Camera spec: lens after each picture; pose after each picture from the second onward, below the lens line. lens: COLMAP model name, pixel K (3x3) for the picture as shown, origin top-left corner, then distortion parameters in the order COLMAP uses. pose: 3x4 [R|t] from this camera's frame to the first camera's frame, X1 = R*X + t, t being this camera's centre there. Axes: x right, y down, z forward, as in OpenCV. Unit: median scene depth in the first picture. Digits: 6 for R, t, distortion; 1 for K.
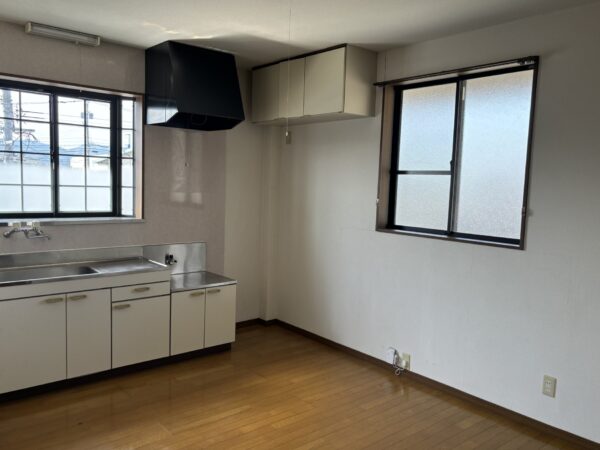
lens RADIAL K [[499.3, 0, 300.7], [0, 499.3, 227.8], [0, 0, 1]] dist [0.053663, -0.080189]
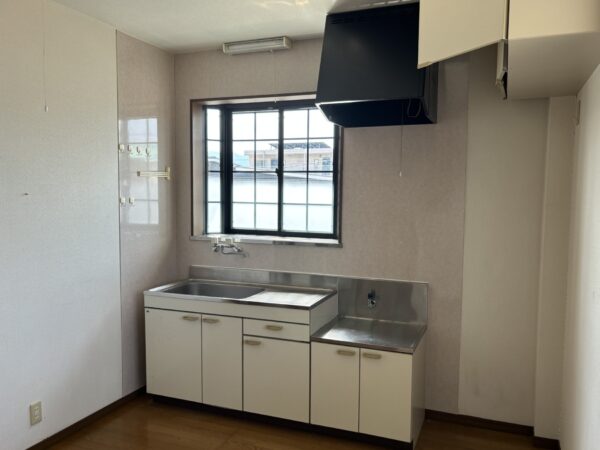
lens RADIAL K [[499.3, 0, 300.7], [0, 499.3, 227.8], [0, 0, 1]] dist [0.053663, -0.080189]
pose [[0.464538, 0.039873, -0.884655, 0.393145], [-0.075966, 0.997098, 0.005051, -0.045234], [0.882289, 0.064857, 0.466219, 0.594755]]
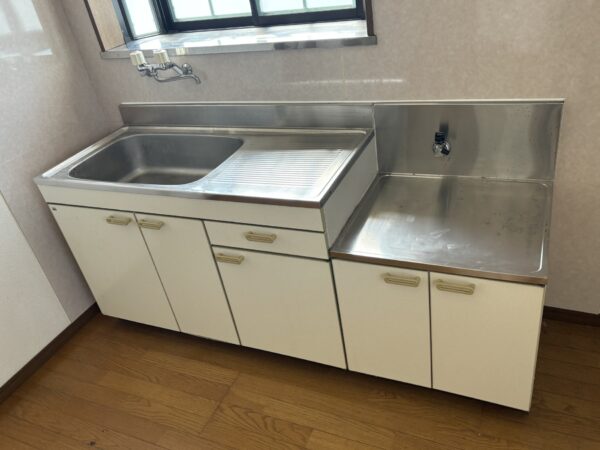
lens RADIAL K [[499.3, 0, 300.7], [0, 499.3, 227.8], [0, 0, 1]] dist [0.053663, -0.080189]
pose [[0.424253, 0.398404, -0.813193, 0.047204], [0.082370, 0.877315, 0.472793, -0.081336], [0.901790, -0.267566, 0.339387, 0.817890]]
